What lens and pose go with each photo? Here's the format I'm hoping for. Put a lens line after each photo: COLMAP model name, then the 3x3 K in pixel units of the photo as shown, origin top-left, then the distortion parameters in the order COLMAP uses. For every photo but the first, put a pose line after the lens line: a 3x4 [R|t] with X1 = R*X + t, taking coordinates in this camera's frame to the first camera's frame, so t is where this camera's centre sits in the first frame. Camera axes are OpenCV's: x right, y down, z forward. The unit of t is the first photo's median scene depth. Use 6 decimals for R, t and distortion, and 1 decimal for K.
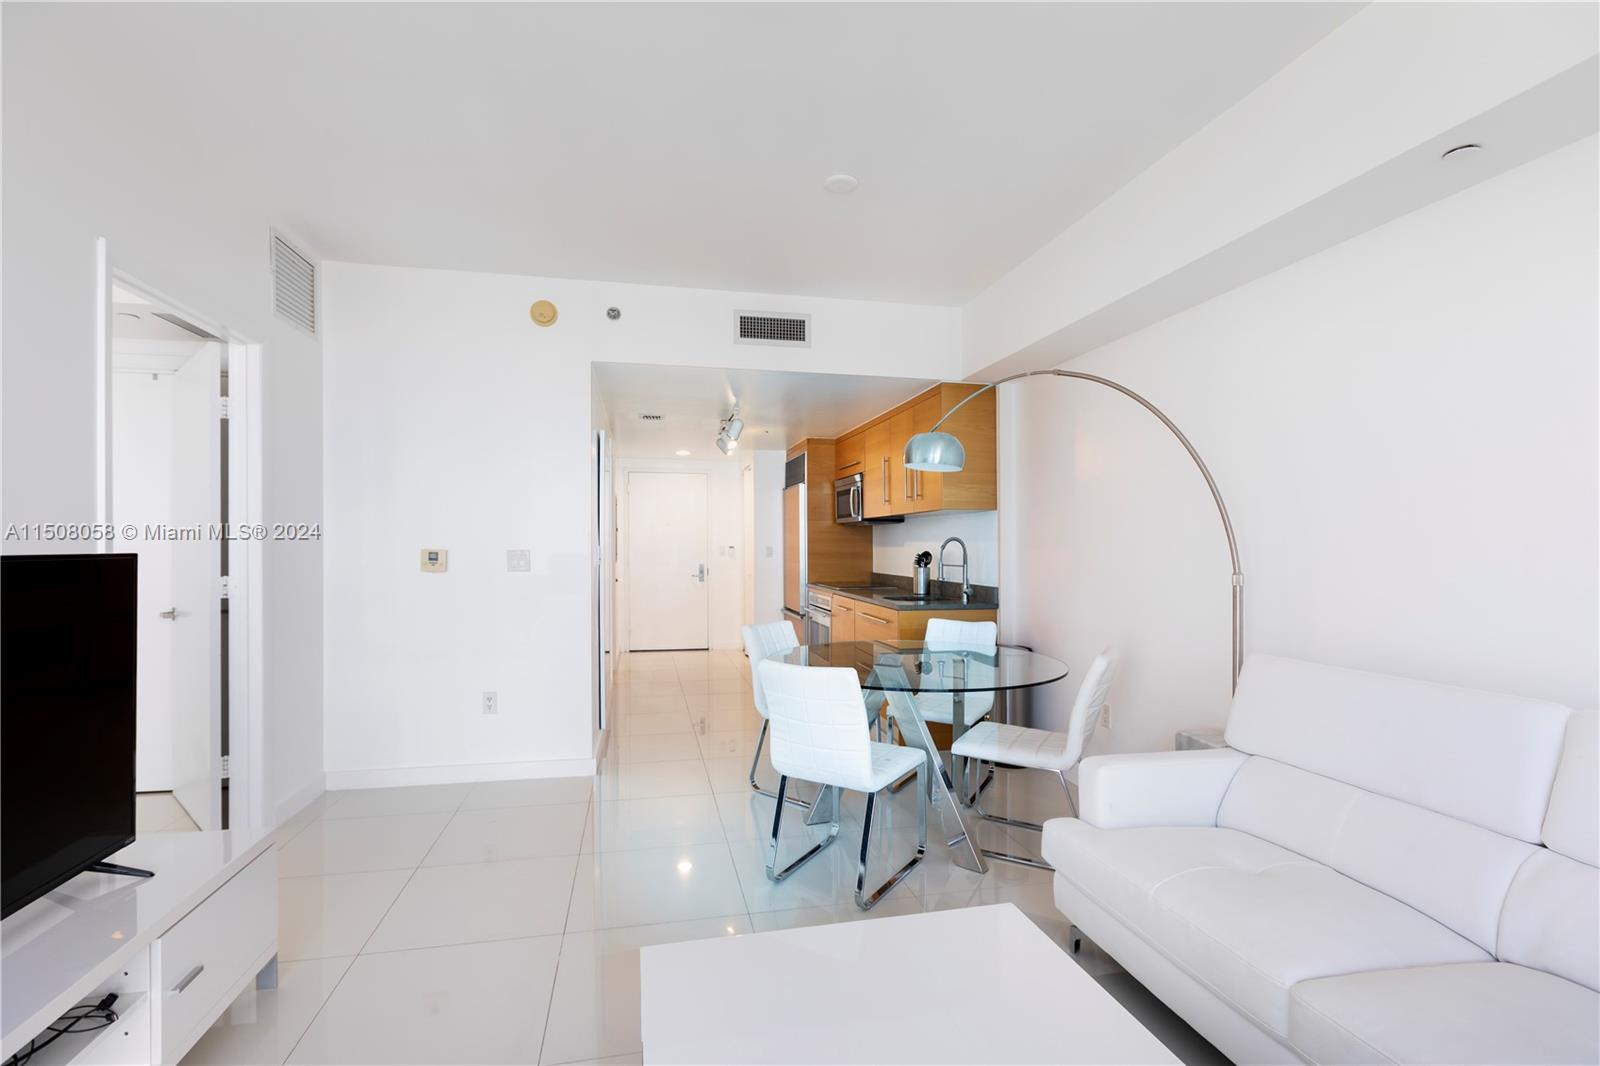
lens RADIAL K [[684.2, 0, 801.0], [0, 684.2, 549.5], [0, 0, 1]] dist [0.011433, -0.000536]
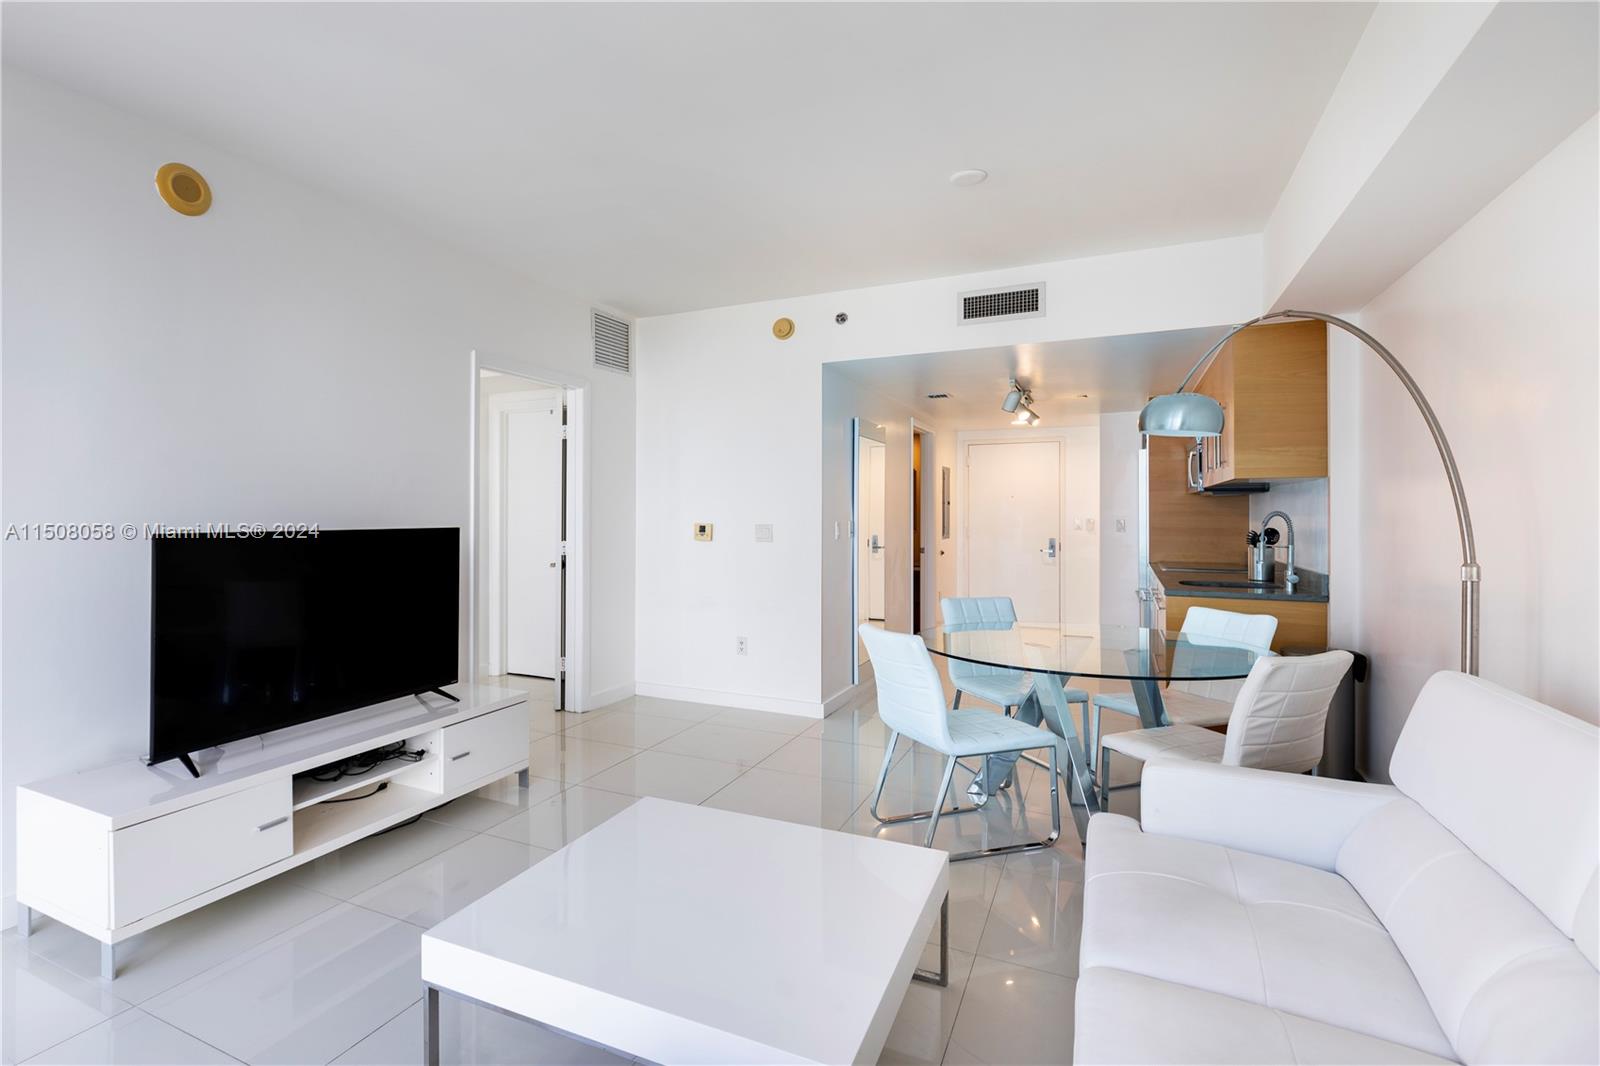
lens RADIAL K [[717.2, 0, 795.3], [0, 717.2, 520.0], [0, 0, 1]] dist [0.009176, -0.001753]
pose [[0.838084, 0.004382, -0.545523, 0.289765], [-0.005245, 0.999986, -0.000025, -0.006395], [0.545516, 0.002882, 0.838096, -0.041086]]
